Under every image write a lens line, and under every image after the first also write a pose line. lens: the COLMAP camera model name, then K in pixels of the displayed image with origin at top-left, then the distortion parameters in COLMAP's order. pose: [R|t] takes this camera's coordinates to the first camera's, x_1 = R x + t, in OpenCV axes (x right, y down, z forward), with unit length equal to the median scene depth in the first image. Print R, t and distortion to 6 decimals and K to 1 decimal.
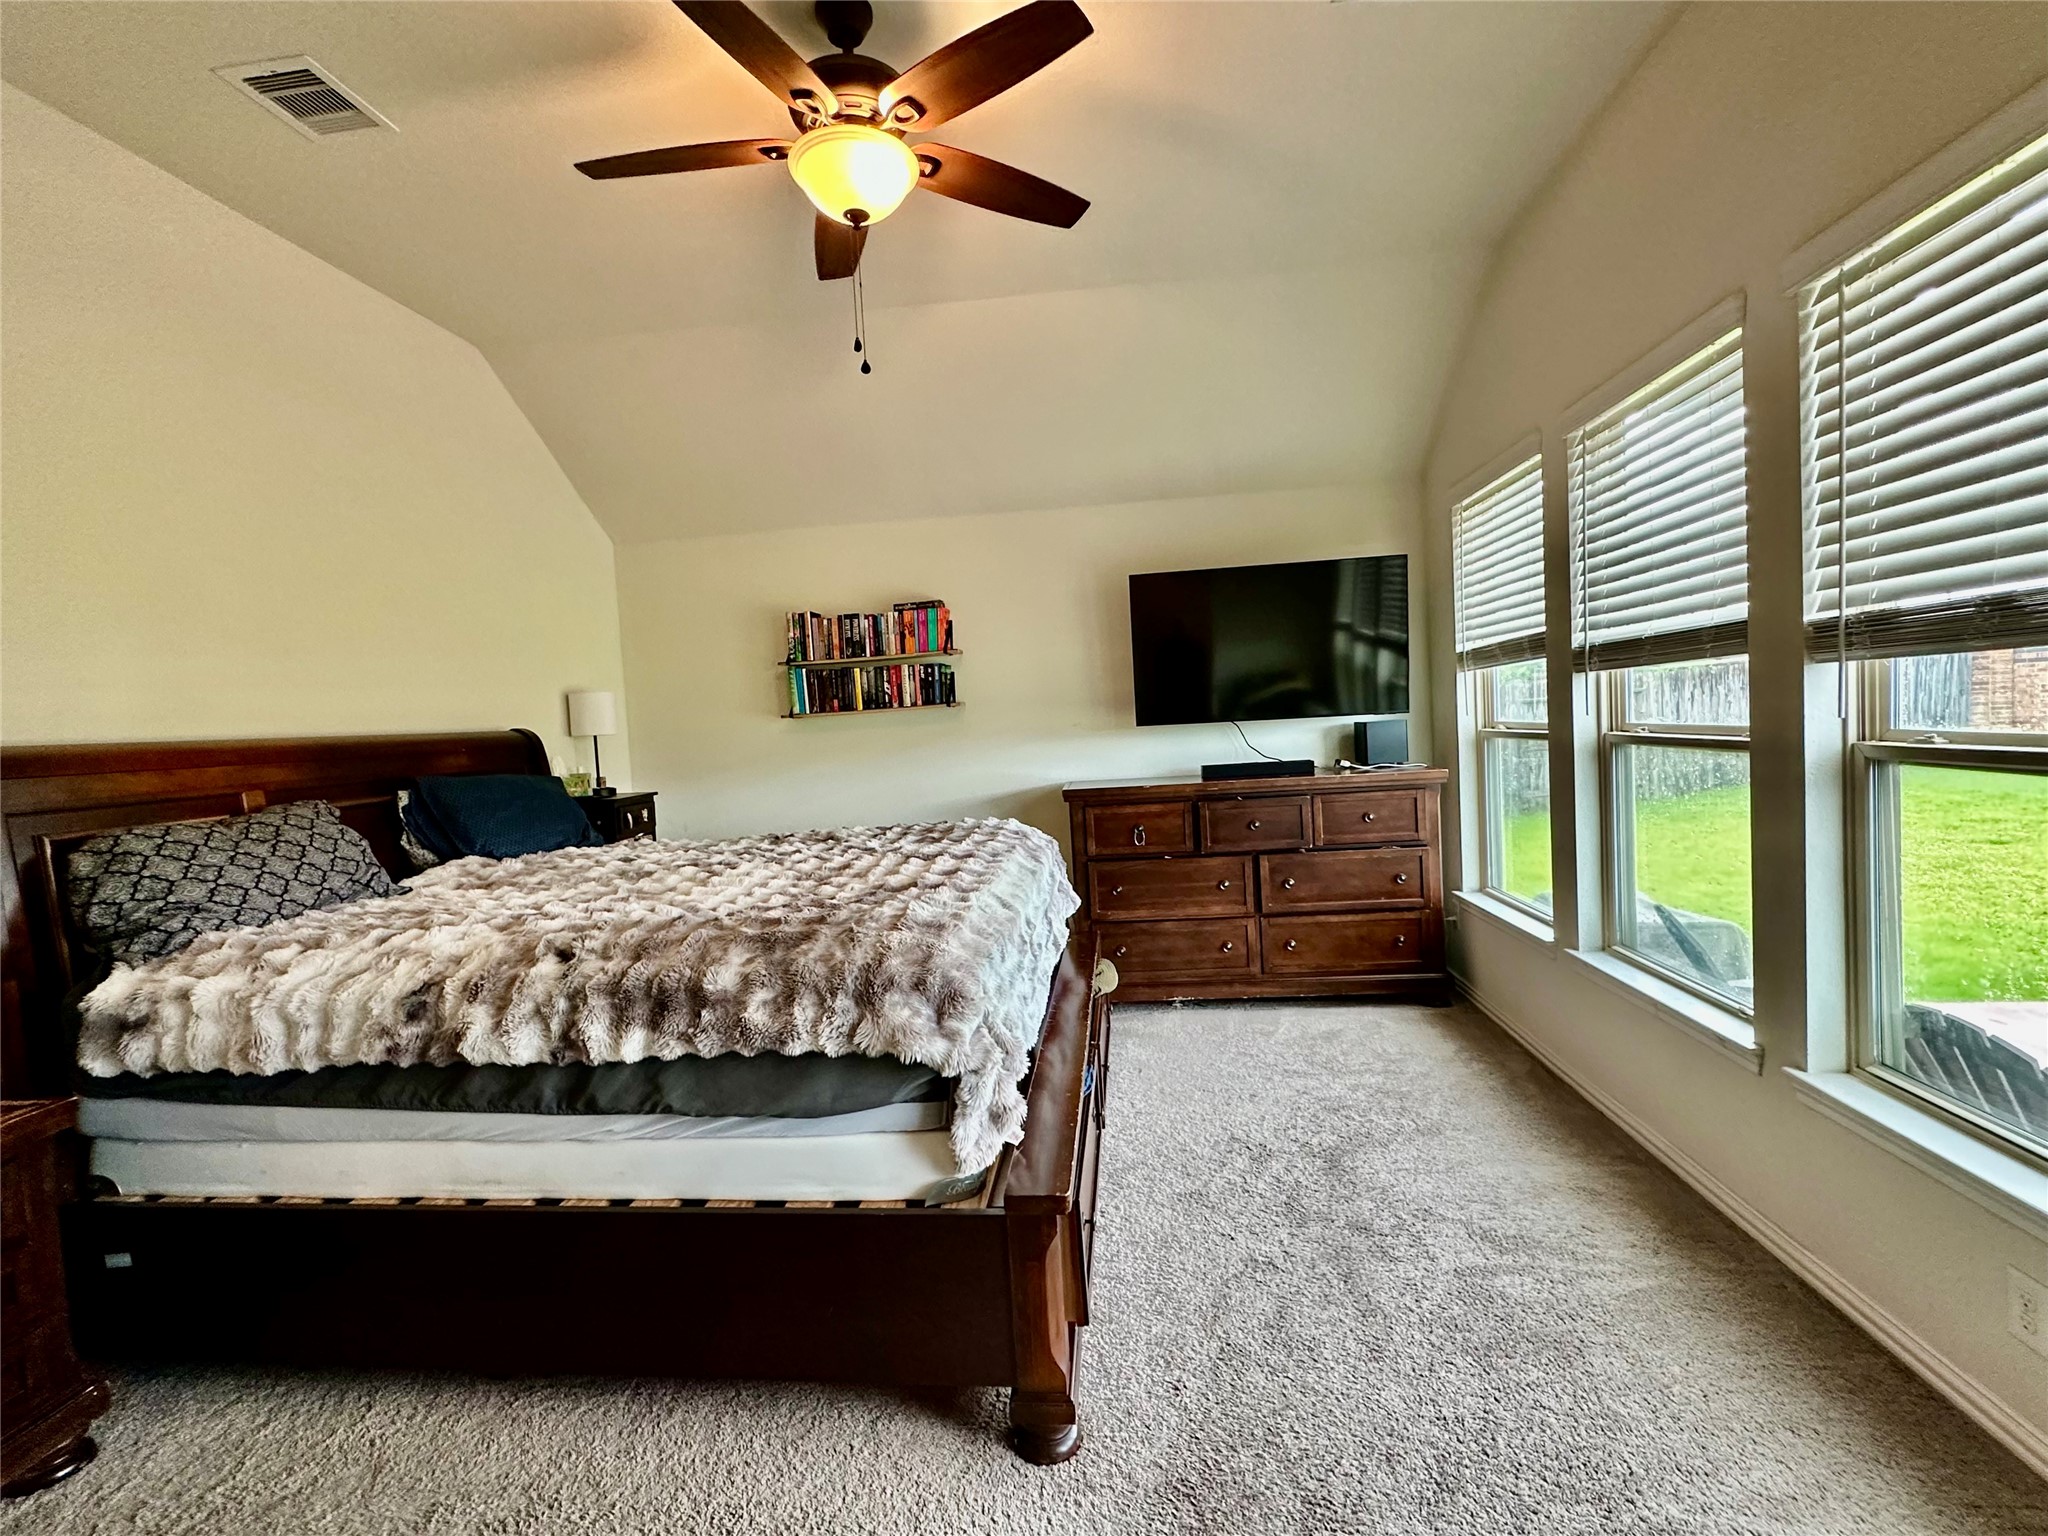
lens RADIAL K [[949.9, 0, 1029.6], [0, 949.9, 766.6], [0, 0, 1]] dist [-0.003491, 0.000467]
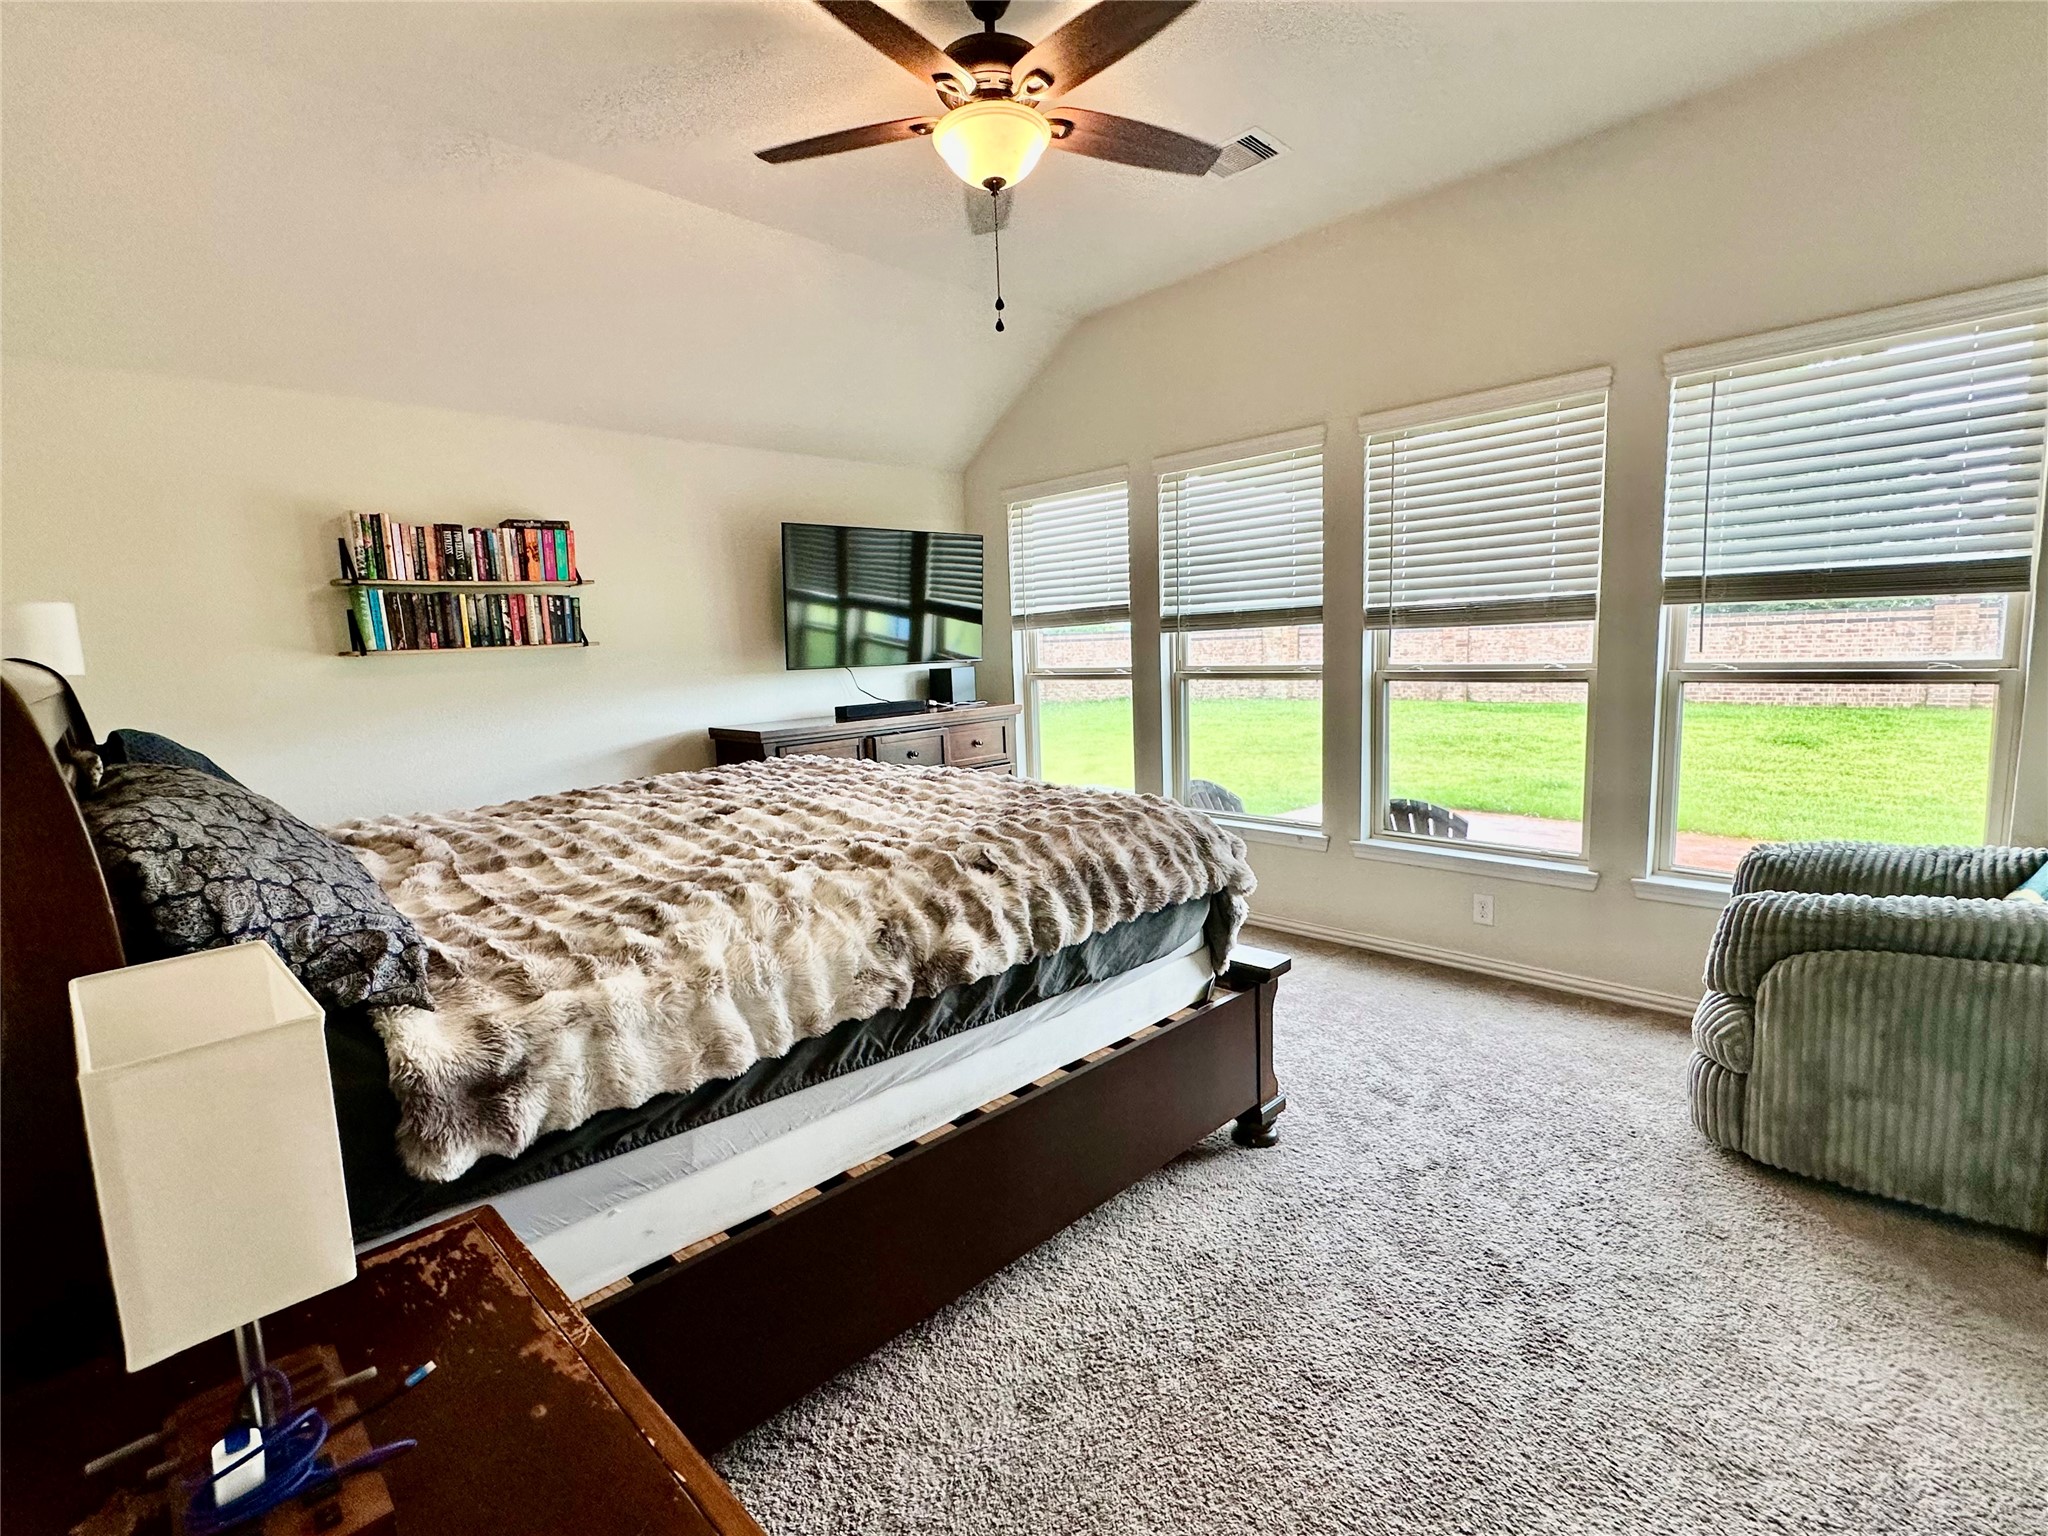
lens RADIAL K [[949.9, 0, 1020.1], [0, 949.9, 767.4], [0, 0, 1]] dist [-0.003491, 0.000467]
pose [[0.637515, -0.068309, 0.767404, -0.556448], [0.040154, 0.997654, 0.055447, 0.017533], [-0.769391, -0.004534, 0.638762, 0.145938]]
